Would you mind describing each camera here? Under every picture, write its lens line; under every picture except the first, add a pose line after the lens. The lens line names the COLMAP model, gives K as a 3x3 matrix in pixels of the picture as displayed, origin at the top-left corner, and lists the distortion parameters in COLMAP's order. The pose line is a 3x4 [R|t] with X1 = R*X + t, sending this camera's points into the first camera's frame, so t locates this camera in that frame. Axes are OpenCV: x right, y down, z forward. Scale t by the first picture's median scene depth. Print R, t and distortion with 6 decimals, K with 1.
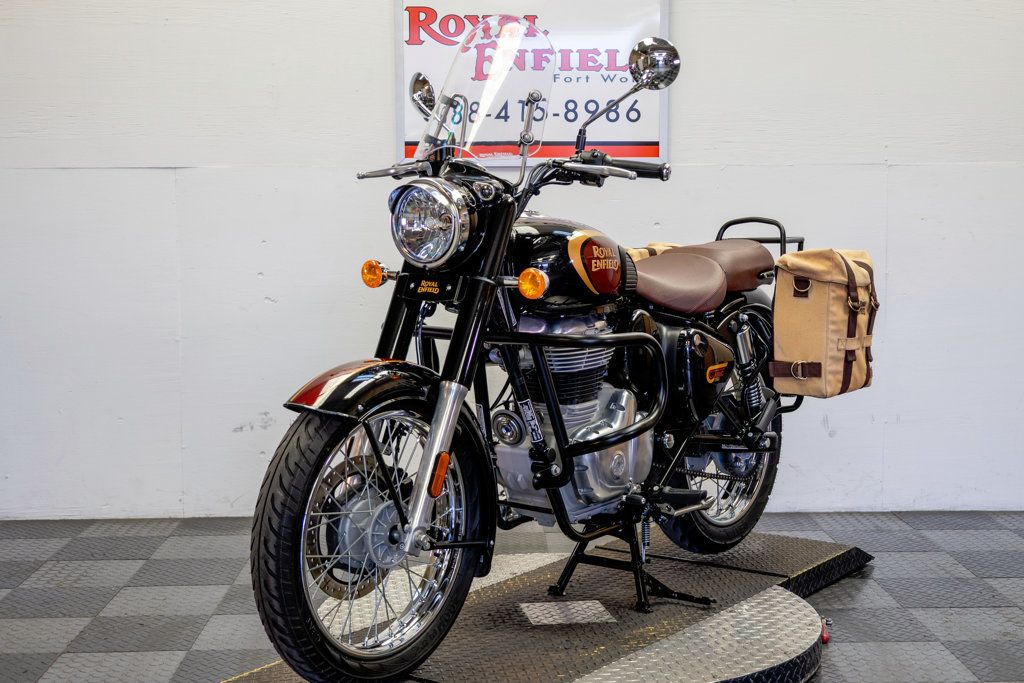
lens RADIAL K [[1479.0, 0, 517.0], [0, 1479.0, 367.2], [0, 0, 1]] dist [0.037038, 0.000000]
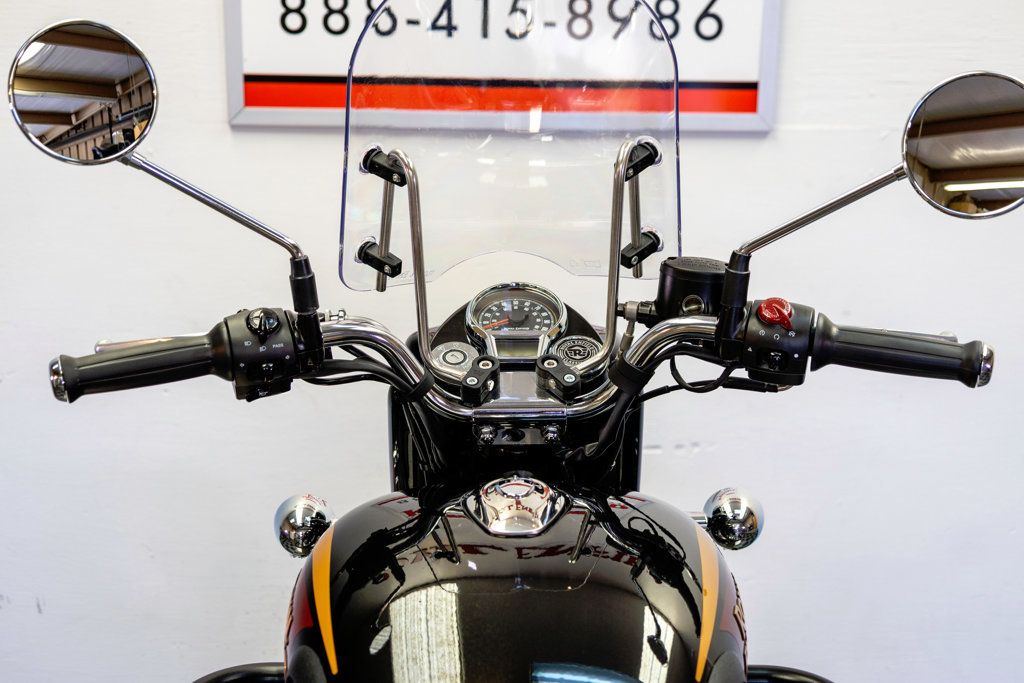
lens RADIAL K [[1479.0, 0, 507.0], [0, 1479.0, 345.7], [0, 0, 1]] dist [0.037038, 0.000000]
pose [[0.999703, 0.018111, -0.016316, 0.022415], [-0.015642, 0.989958, 0.140495, -0.136070], [0.018696, -0.140198, 0.989947, 0.507993]]
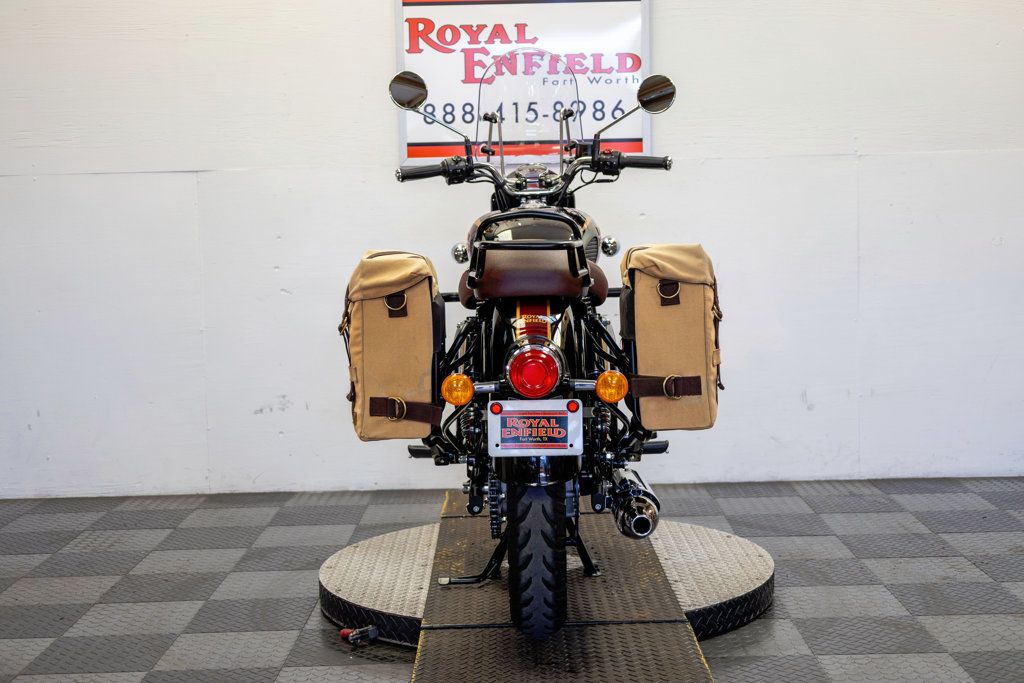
lens RADIAL K [[1479.0, 0, 514.5], [0, 1479.0, 356.9], [0, 0, 1]] dist [0.037038, 0.000000]
pose [[0.999380, -0.016675, -0.031016, 0.034272], [0.016450, 0.999837, -0.007491, 0.013756], [0.031136, 0.006976, 0.999491, -0.079614]]
